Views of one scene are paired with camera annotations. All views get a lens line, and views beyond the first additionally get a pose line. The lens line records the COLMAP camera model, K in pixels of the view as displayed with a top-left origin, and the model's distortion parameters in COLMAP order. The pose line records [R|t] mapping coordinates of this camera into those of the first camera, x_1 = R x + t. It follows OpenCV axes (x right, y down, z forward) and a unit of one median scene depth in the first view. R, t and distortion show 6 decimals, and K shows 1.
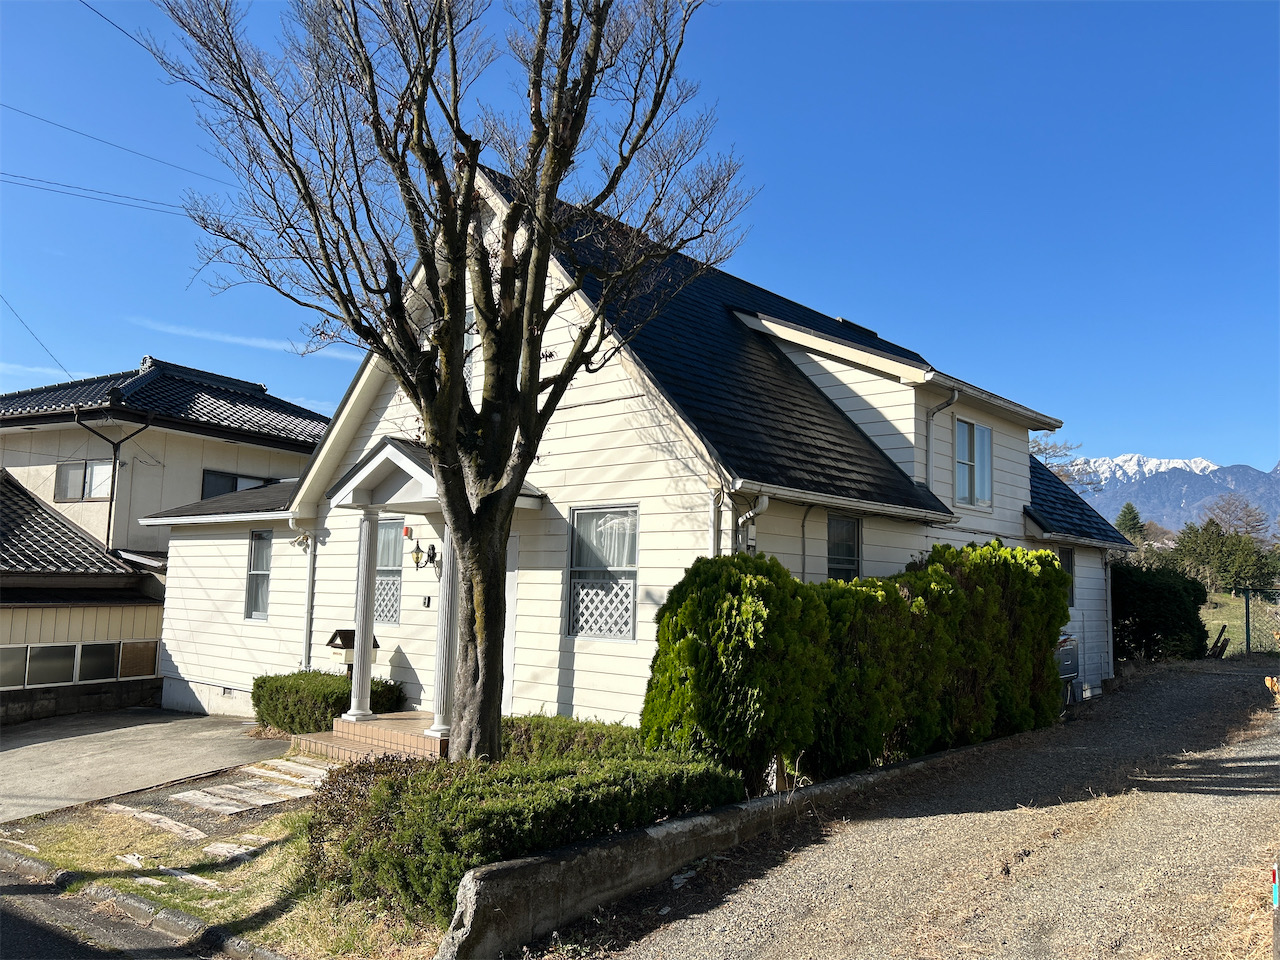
lens RADIAL K [[986.4, 0, 636.0], [0, 986.4, 485.8], [0, 0, 1]] dist [0.033858, -0.023155]
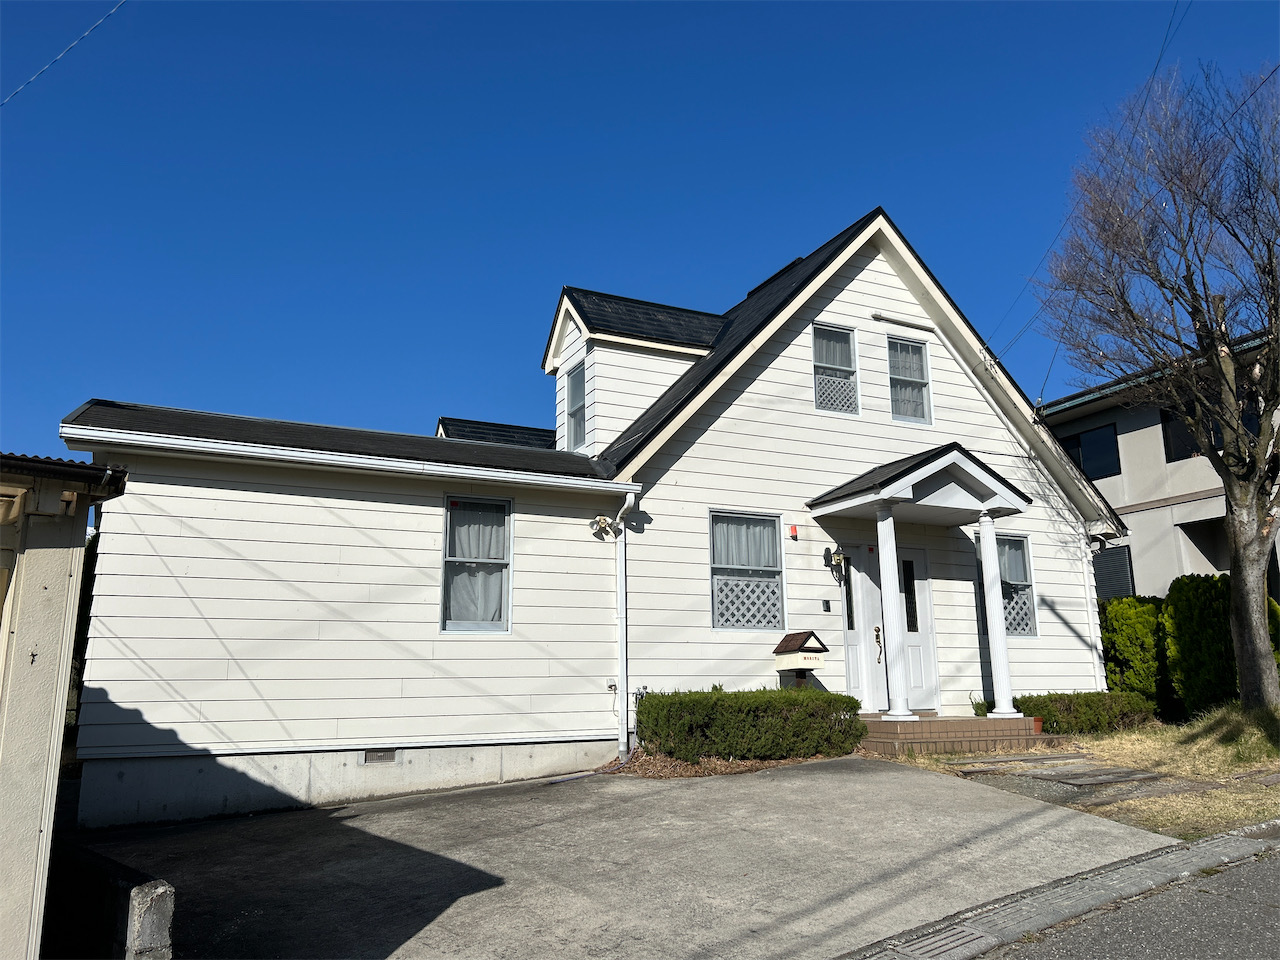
lens RADIAL K [[986.4, 0, 649.4], [0, 986.4, 468.4], [0, 0, 1]] dist [0.033858, -0.023155]
pose [[0.364575, 0.180376, 0.913537, -0.999836], [-0.079002, 0.983513, -0.162665, 0.131594], [-0.927817, -0.012868, 0.372814, 0.677712]]
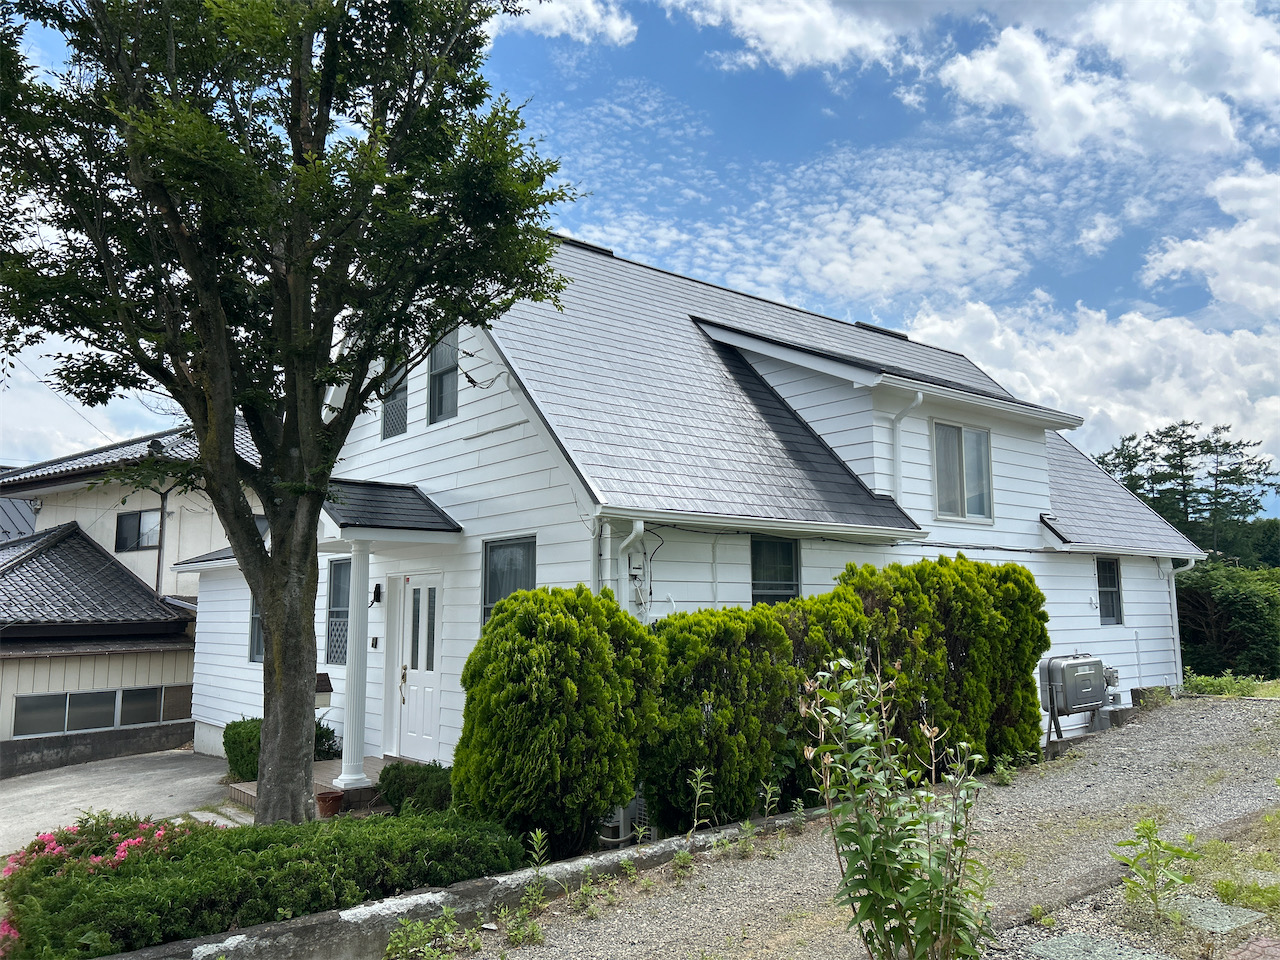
lens RADIAL K [[986.4, 0, 646.3], [0, 986.4, 474.6], [0, 0, 1]] dist [0.033858, -0.023155]
pose [[0.988549, -0.052152, -0.141601, 0.168568], [0.047159, 0.998149, -0.038389, 0.001772], [0.143341, 0.031271, 0.989179, 0.058693]]
